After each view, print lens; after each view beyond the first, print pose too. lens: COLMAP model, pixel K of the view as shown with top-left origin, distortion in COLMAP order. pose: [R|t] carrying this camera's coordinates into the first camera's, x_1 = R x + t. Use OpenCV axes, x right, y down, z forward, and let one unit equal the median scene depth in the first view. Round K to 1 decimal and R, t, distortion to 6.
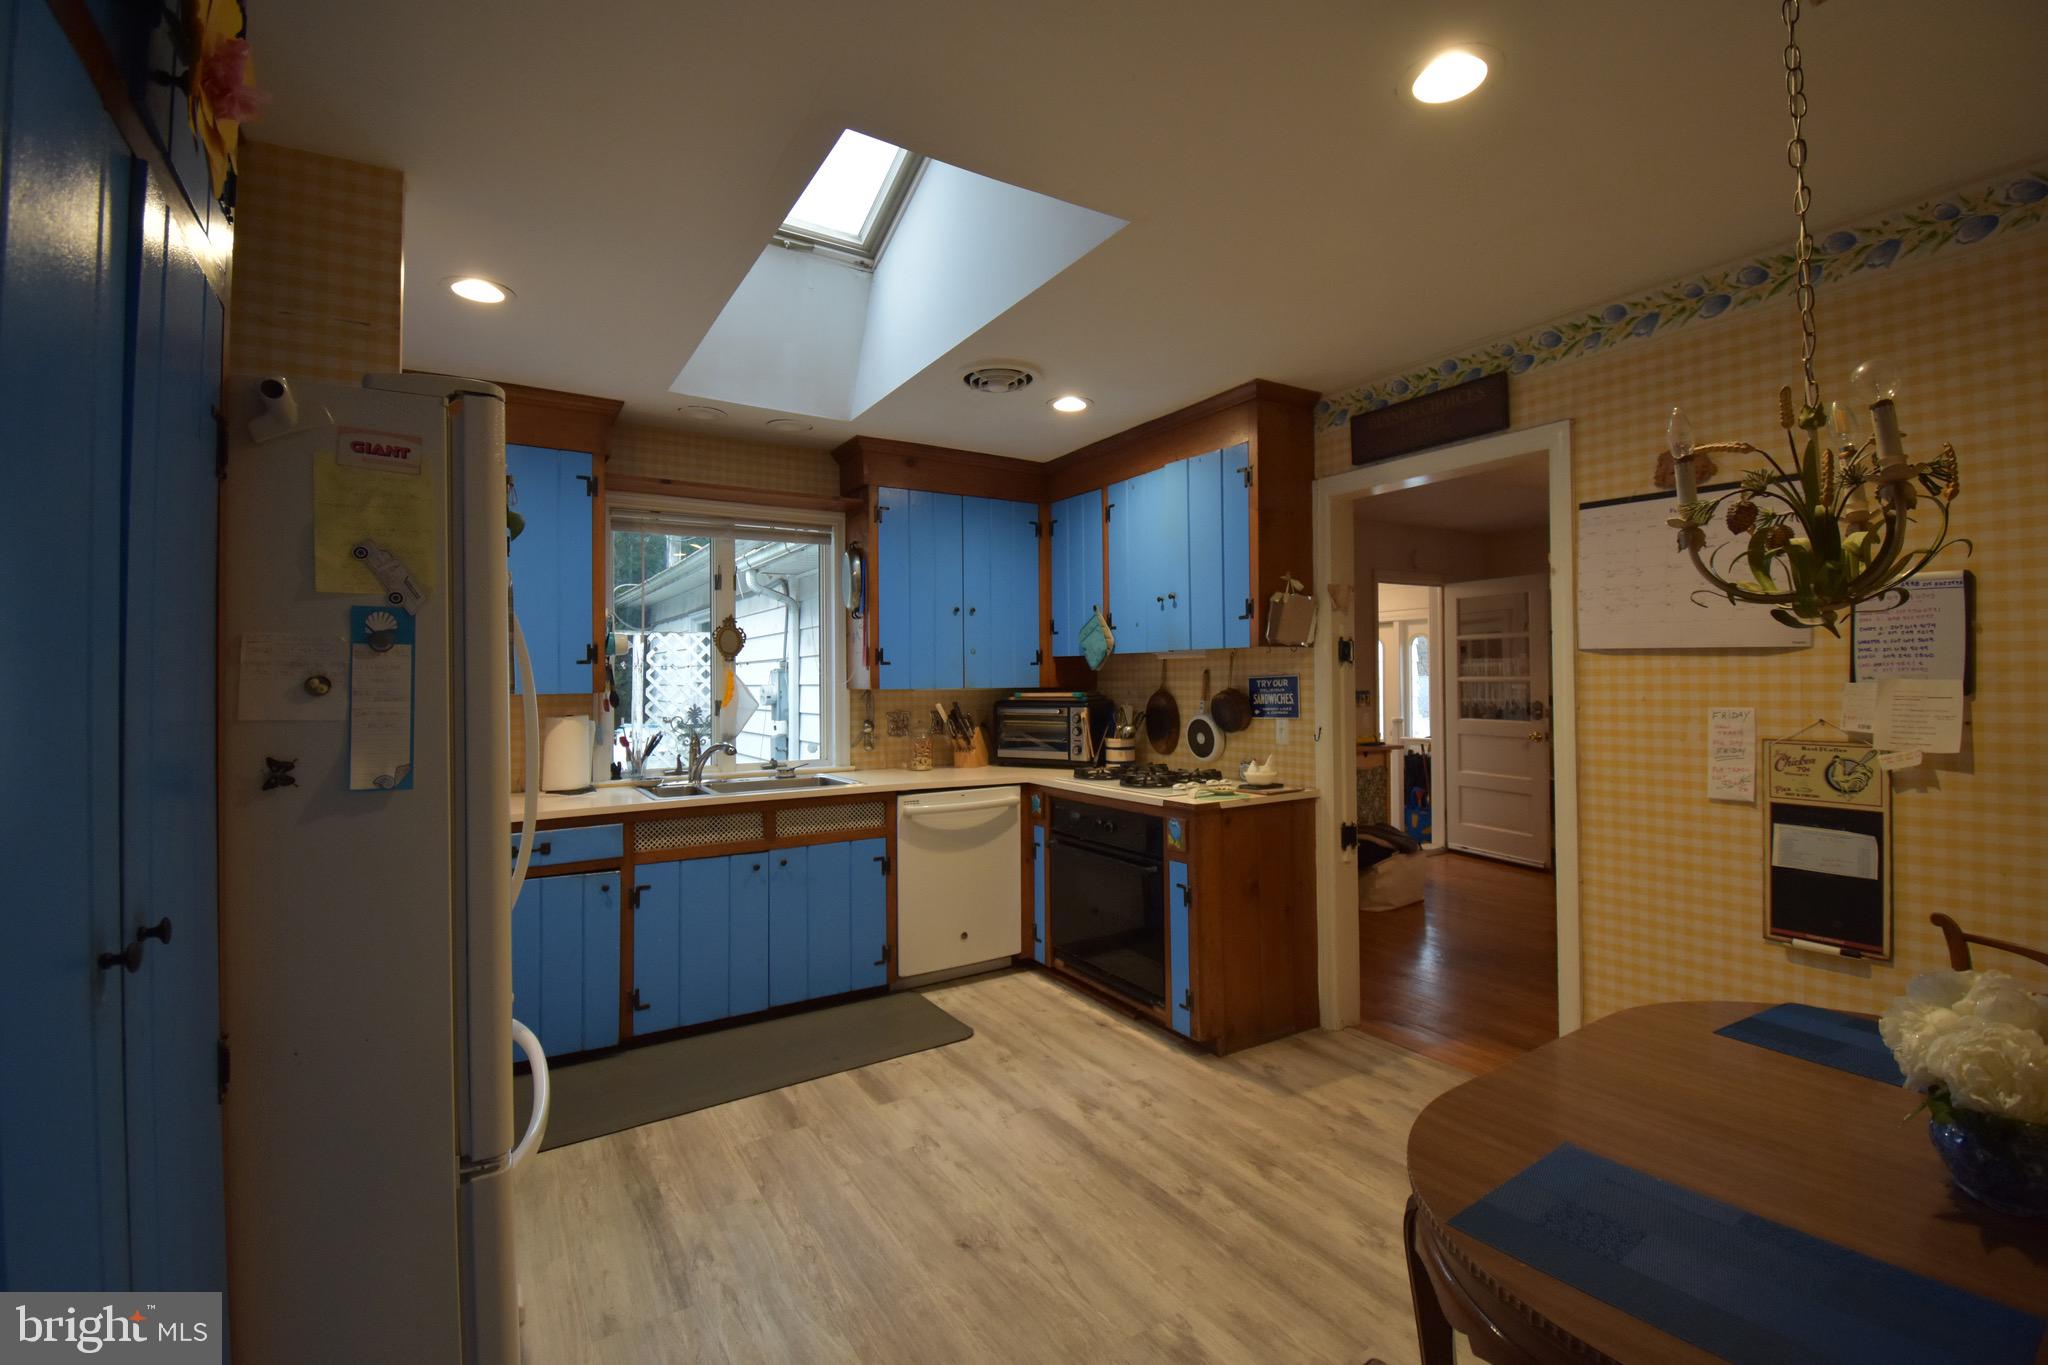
lens RADIAL K [[908.7, 0, 1022.7], [0, 908.7, 672.2], [0, 0, 1]] dist [-0.017652, -0.008316]
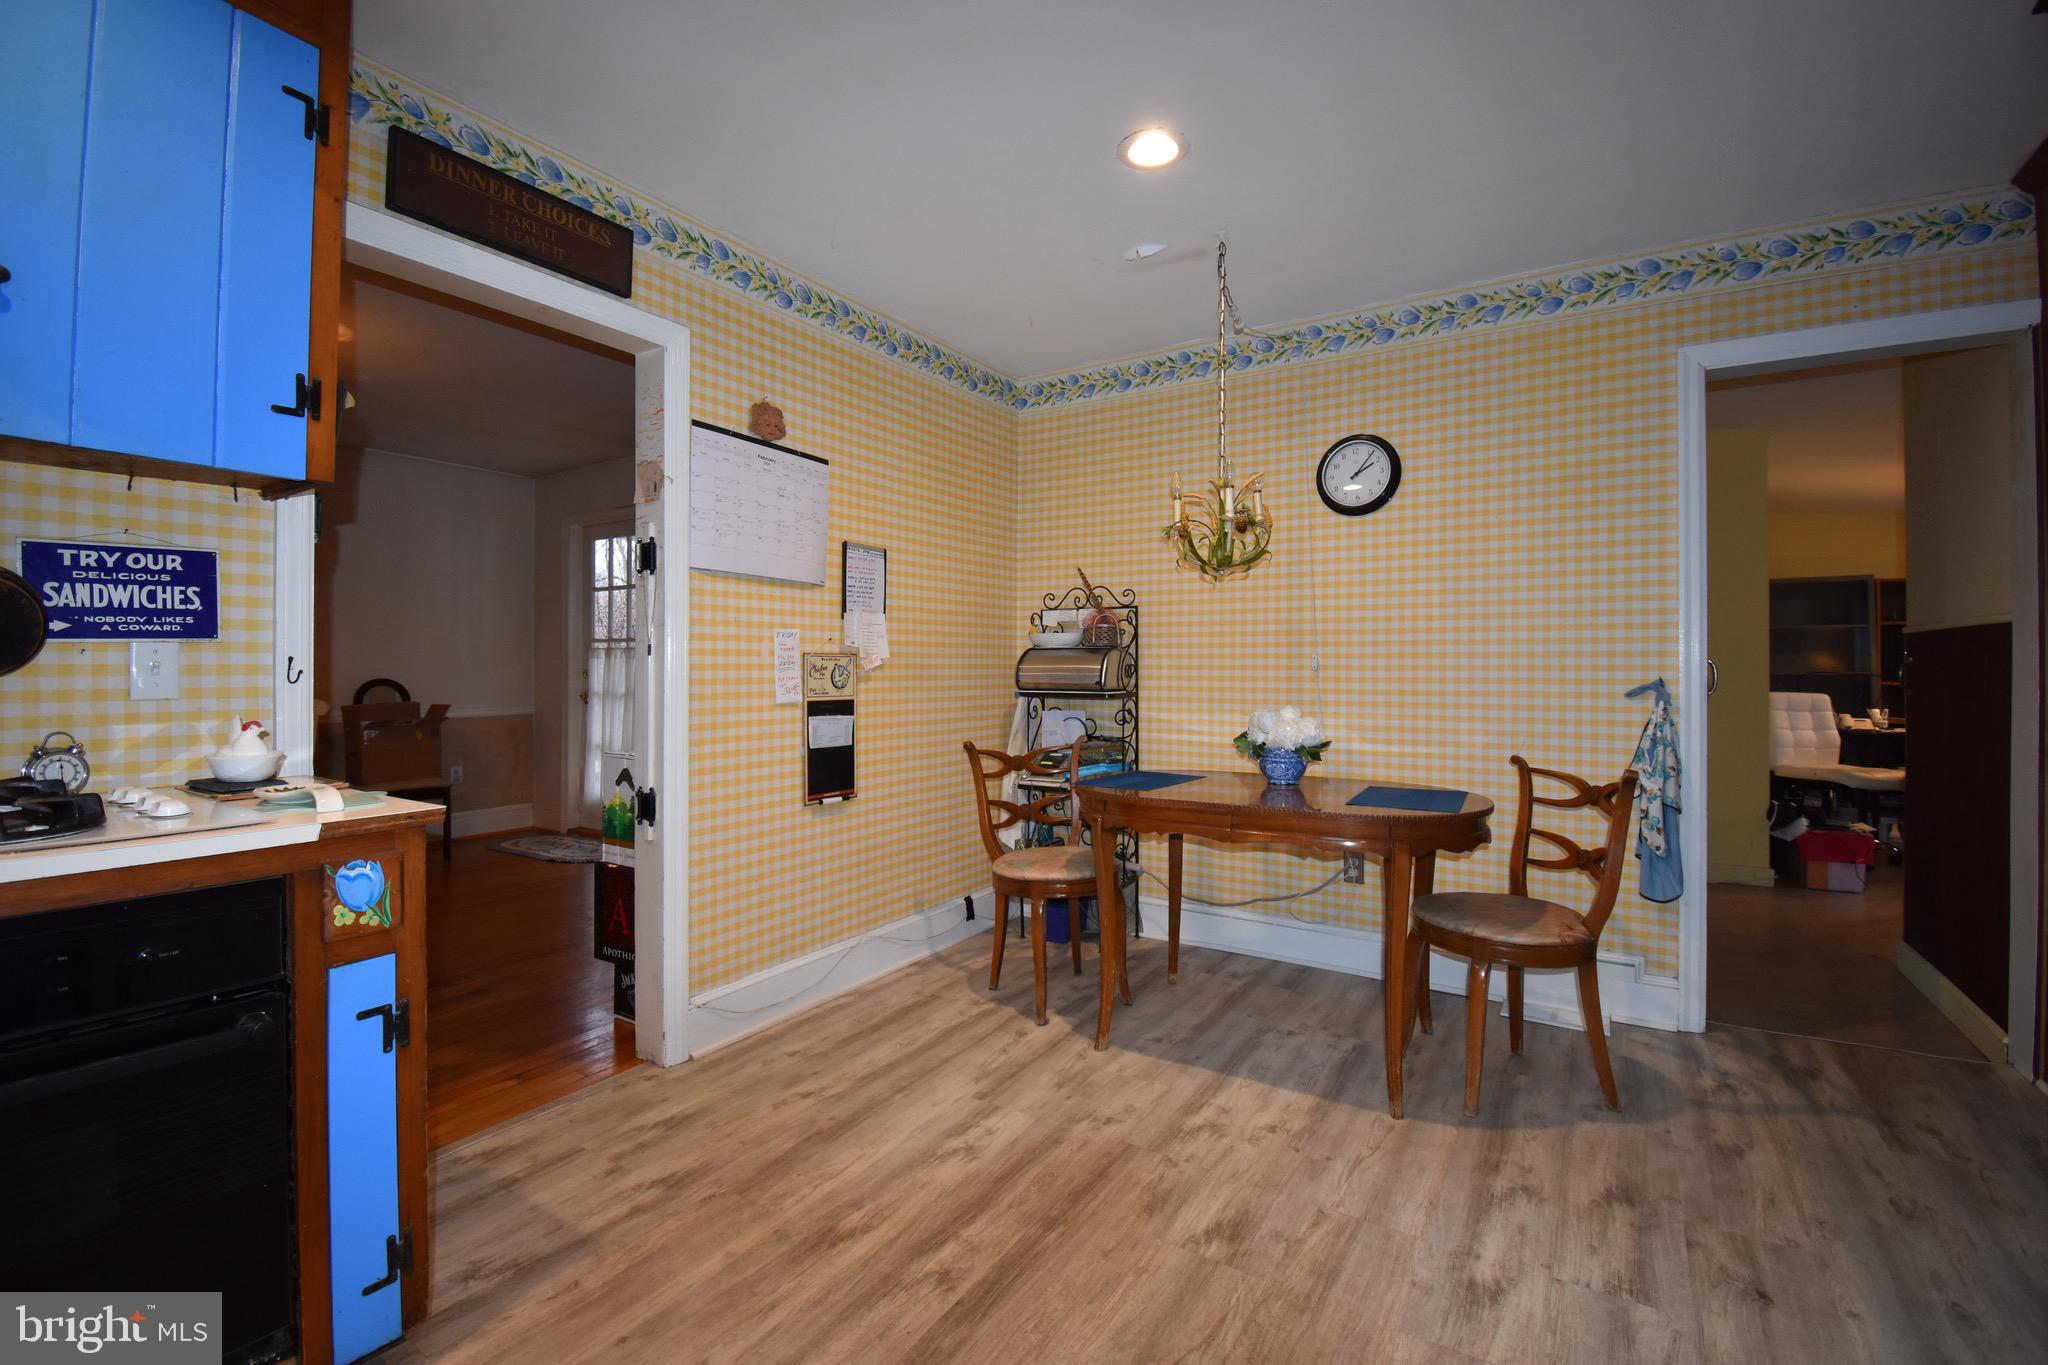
lens RADIAL K [[908.7, 0, 1008.3], [0, 908.7, 678.3], [0, 0, 1]] dist [-0.017652, -0.008316]
pose [[-0.444228, -0.001091, 0.895913, -0.447090], [-0.002908, 0.999996, -0.000224, 0.102177], [-0.895909, -0.002704, -0.444229, 1.220092]]
